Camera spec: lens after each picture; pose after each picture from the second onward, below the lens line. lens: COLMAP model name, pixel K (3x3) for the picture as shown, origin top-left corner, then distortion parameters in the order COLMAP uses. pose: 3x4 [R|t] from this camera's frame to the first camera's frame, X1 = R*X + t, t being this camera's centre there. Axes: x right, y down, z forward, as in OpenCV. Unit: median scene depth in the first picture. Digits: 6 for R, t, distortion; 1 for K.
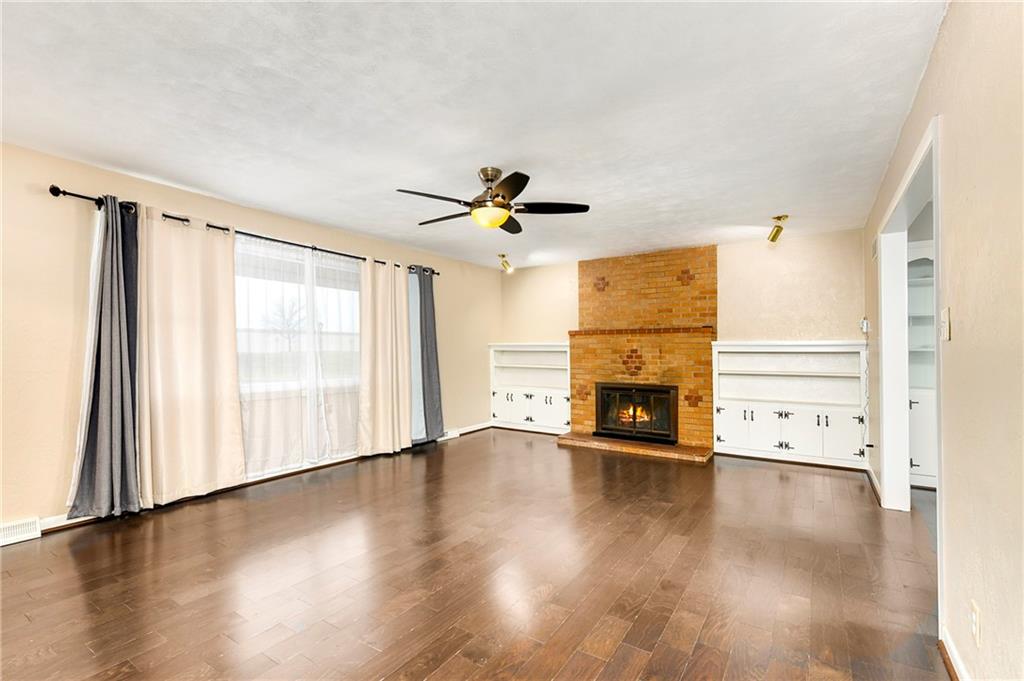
lens RADIAL K [[459.4, 0, 512.0], [0, 459.4, 340.5], [0, 0, 1]] dist [-0.001123, -0.000116]
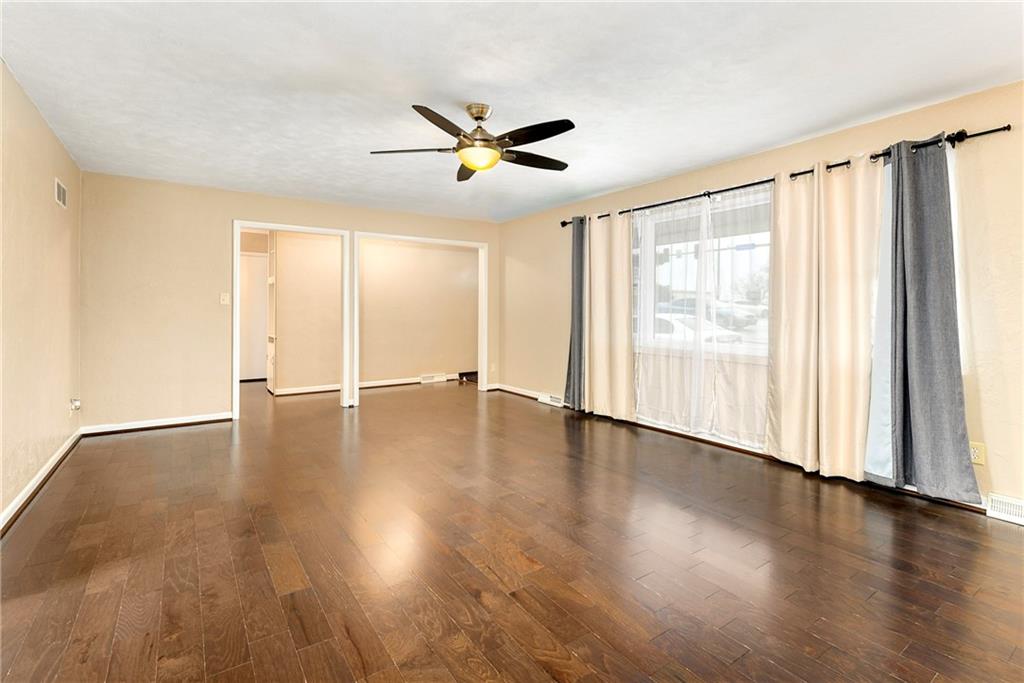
lens RADIAL K [[464.3, 0, 511.9], [0, 464.3, 315.8], [0, 0, 1]] dist [-0.000248, -0.000095]
pose [[-0.366742, -0.001582, -0.930321, 0.953307], [0.006528, 0.999970, -0.004274, 0.060729], [0.930300, -0.007640, -0.366720, 1.702855]]
